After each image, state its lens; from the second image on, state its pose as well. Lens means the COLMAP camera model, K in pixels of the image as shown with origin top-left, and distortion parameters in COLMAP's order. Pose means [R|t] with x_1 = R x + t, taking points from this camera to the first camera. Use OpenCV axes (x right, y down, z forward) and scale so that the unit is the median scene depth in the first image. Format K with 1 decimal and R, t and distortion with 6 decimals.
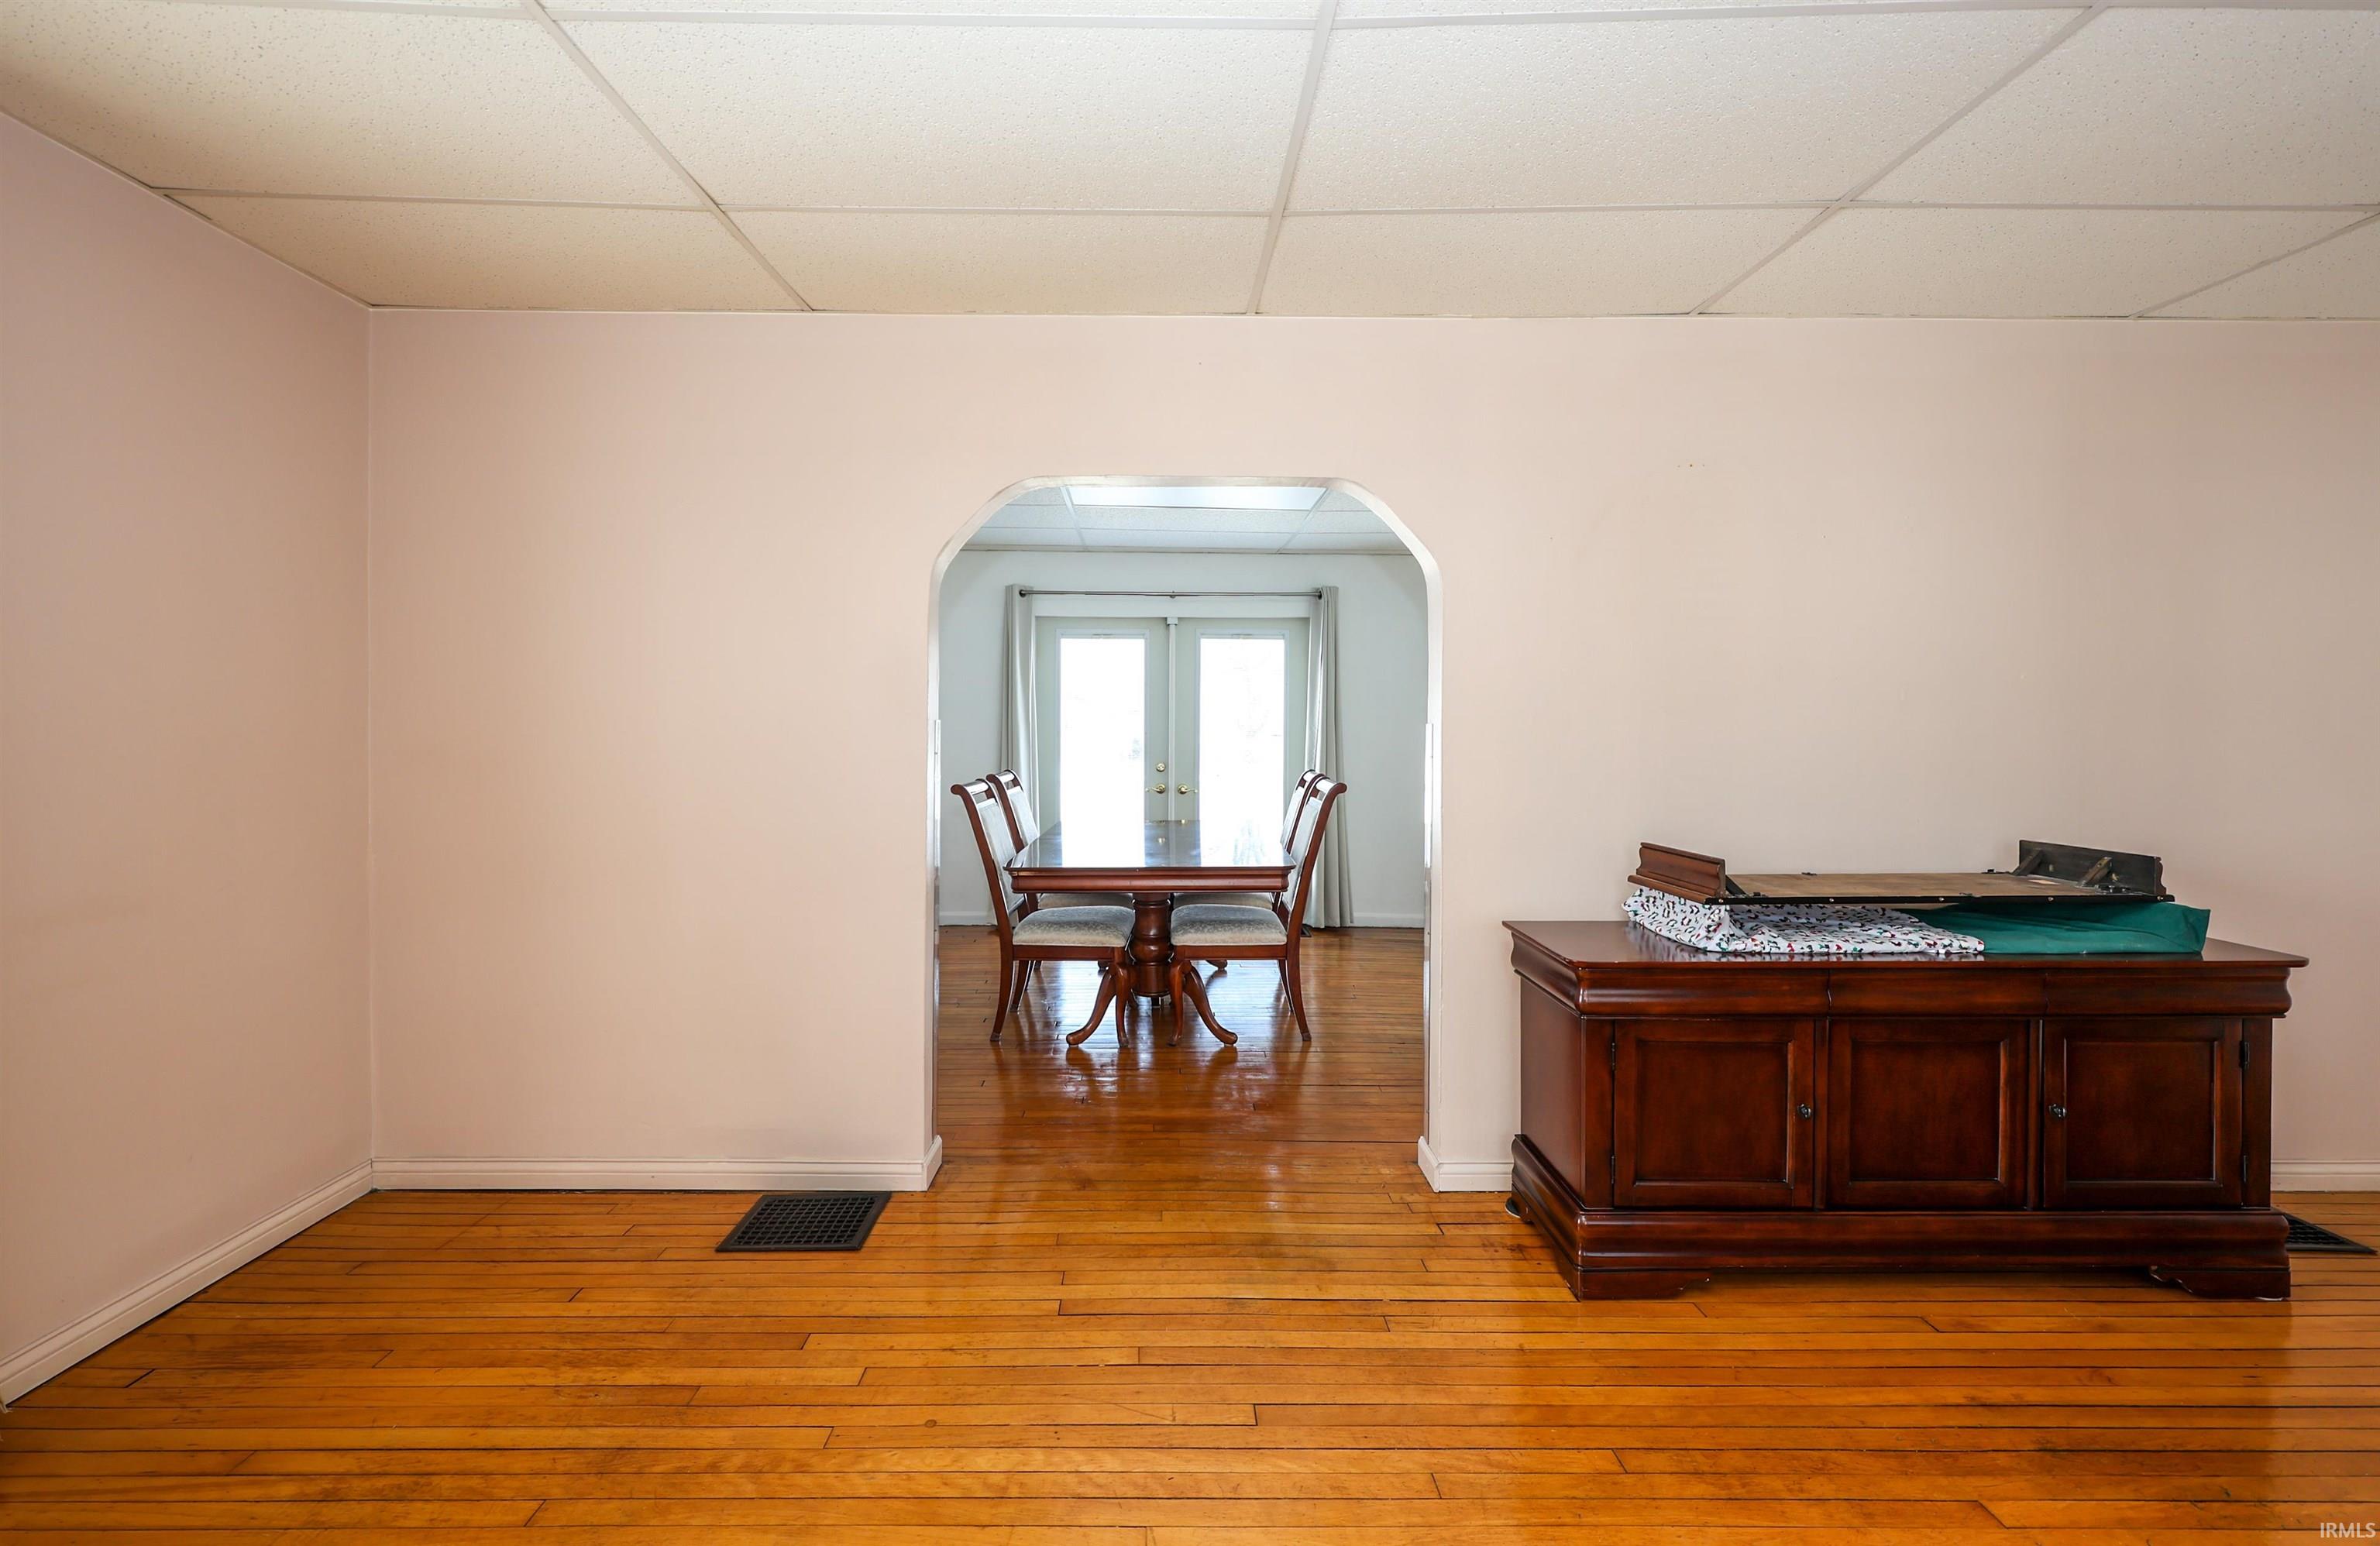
lens RADIAL K [[980.4, 0, 1163.5], [0, 980.4, 736.5], [0, 0, 1]] dist [0.000688, 0.000666]
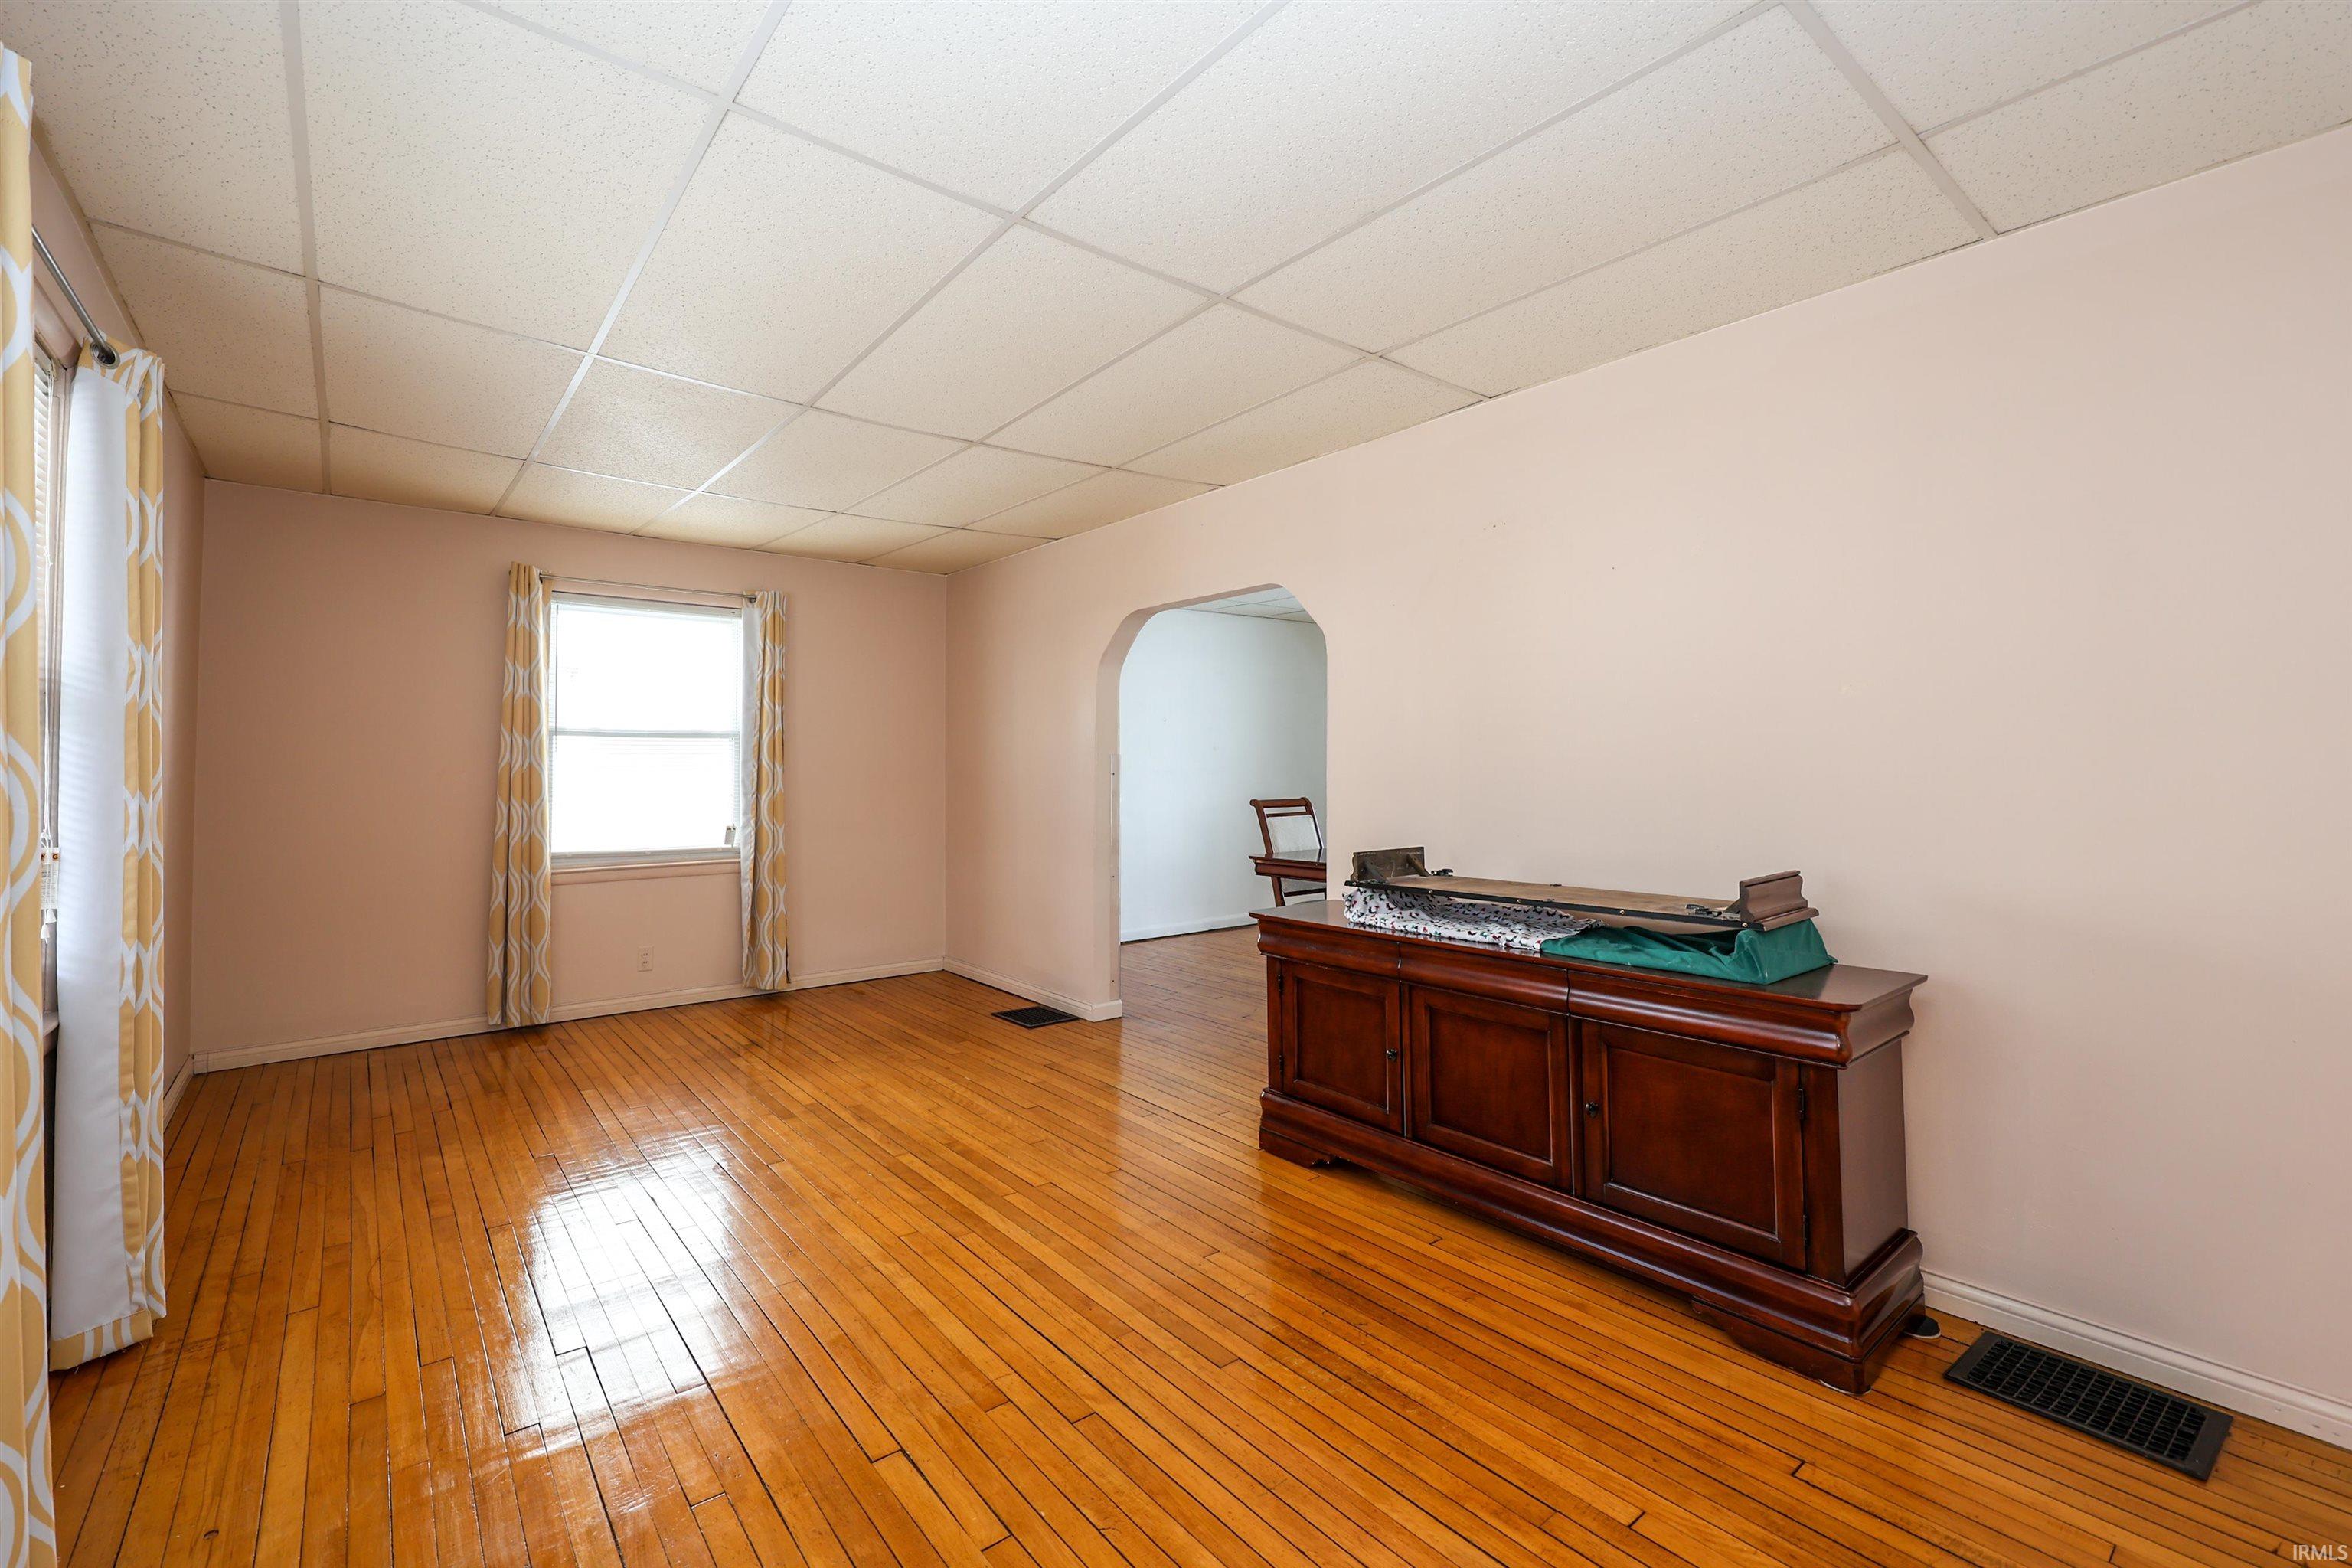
lens RADIAL K [[957.1, 0, 1084.1], [0, 957.1, 747.8], [0, 0, 1]] dist [-0.000623, 0.000376]
pose [[0.597960, -0.023500, -0.801182, 1.396846], [0.006729, 0.999682, -0.024300, 0.015008], [0.801498, 0.009140, 0.597928, -0.057282]]
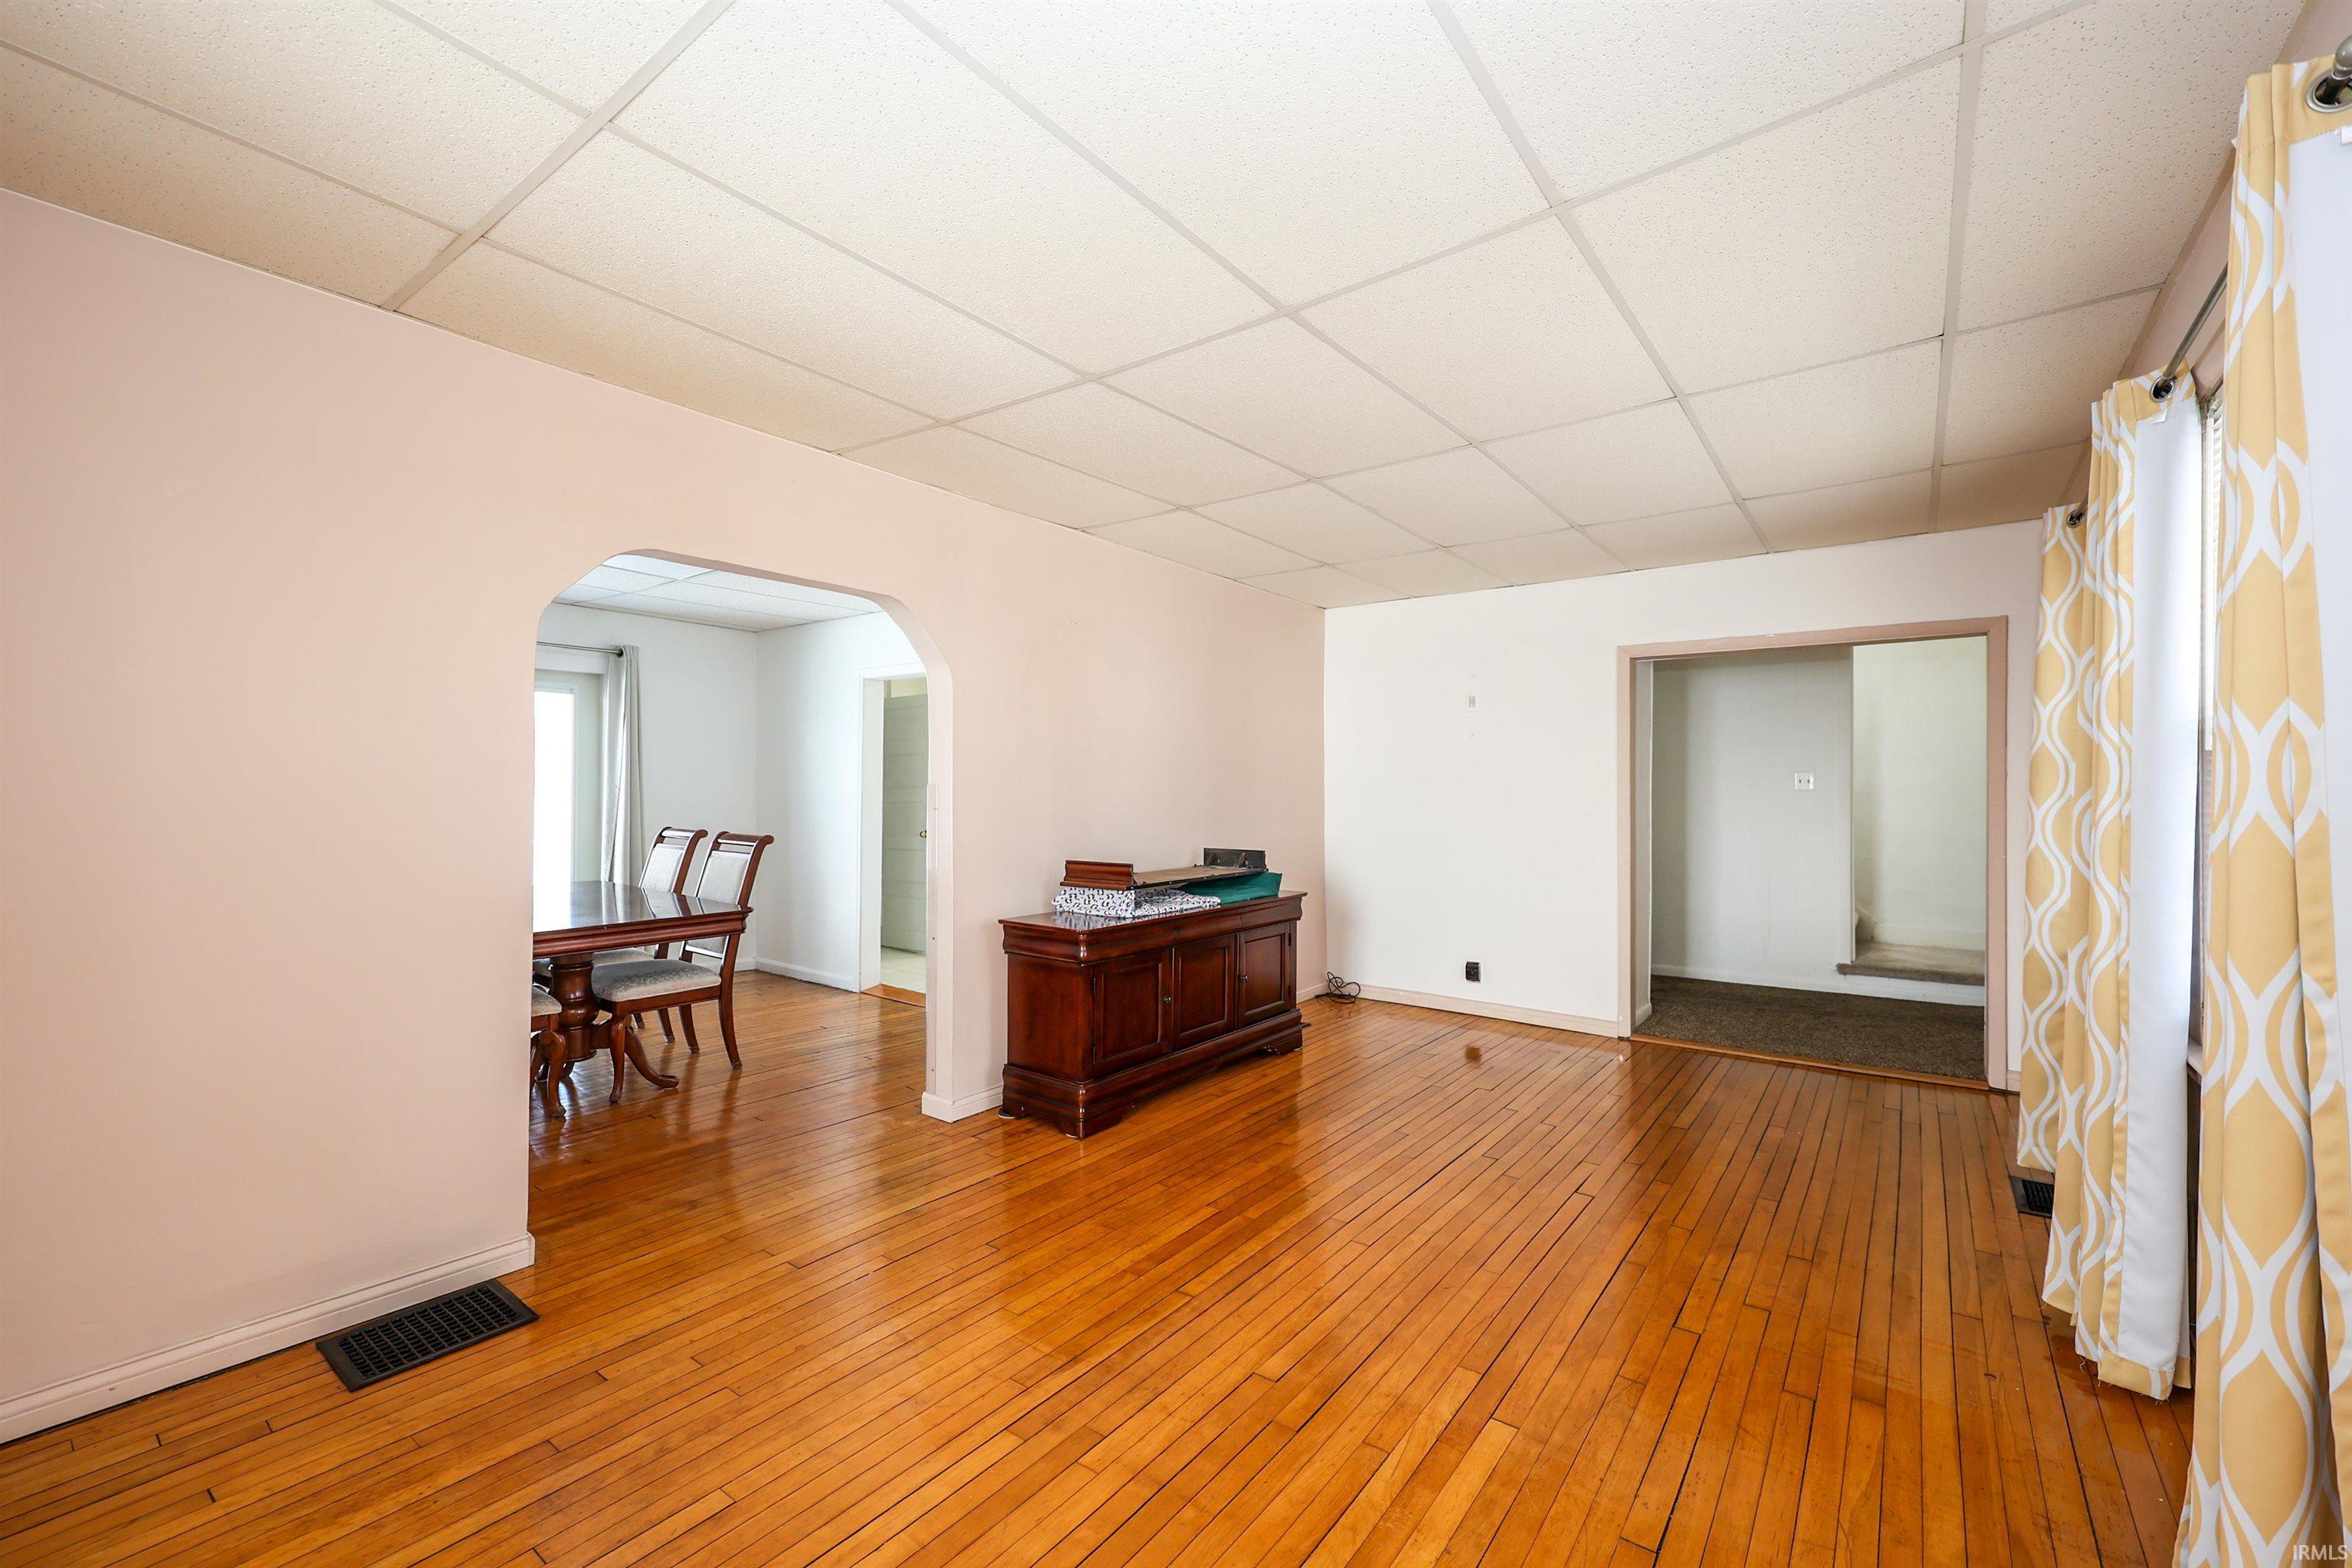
lens RADIAL K [[957.1, 0, 1158.8], [0, 957.1, 789.8], [0, 0, 1]] dist [-0.000623, 0.000376]
pose [[0.621890, 0.001844, 0.783102, -0.729303], [0.003417, 0.999981, -0.005068, 0.003093], [-0.783097, 0.005827, 0.621872, -0.088382]]
